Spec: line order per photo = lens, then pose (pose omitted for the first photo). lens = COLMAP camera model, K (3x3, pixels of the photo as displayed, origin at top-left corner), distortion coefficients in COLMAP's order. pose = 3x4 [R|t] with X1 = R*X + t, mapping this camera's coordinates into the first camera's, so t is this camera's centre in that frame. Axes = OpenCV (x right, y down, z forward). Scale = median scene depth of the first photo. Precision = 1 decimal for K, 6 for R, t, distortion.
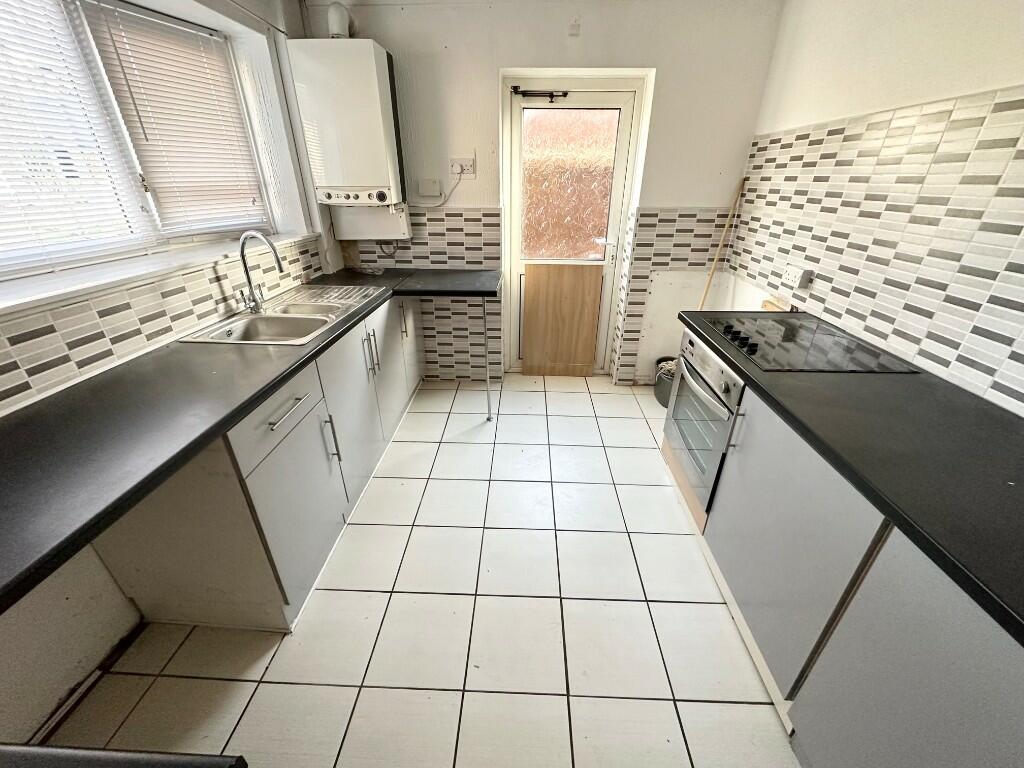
lens RADIAL K [[405.8, 0, 512.0], [0, 405.8, 383.2], [0, 0, 1]] dist [0.000220, -0.000031]
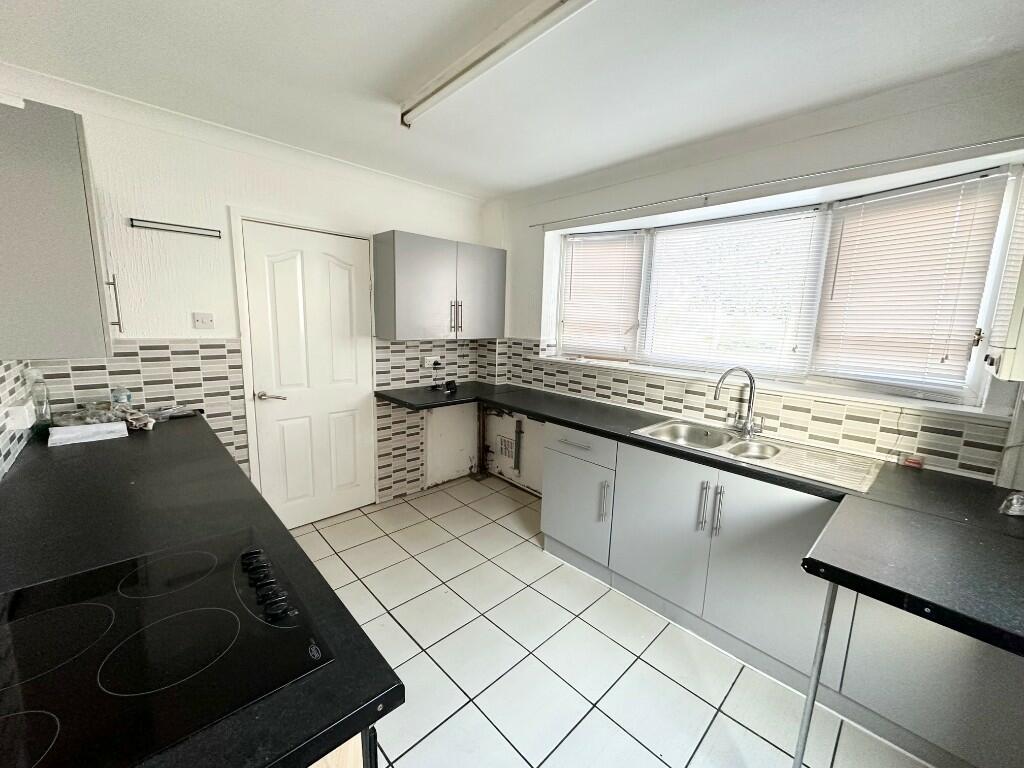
lens RADIAL K [[405.8, 0, 511.3], [0, 405.8, 384.6], [0, 0, 1]] dist [0.000220, -0.000031]
pose [[-0.694961, 0.091454, -0.713208, 0.612049], [-0.351967, 0.821660, 0.448323, -0.594333], [0.627016, 0.562592, -0.538833, 1.188919]]
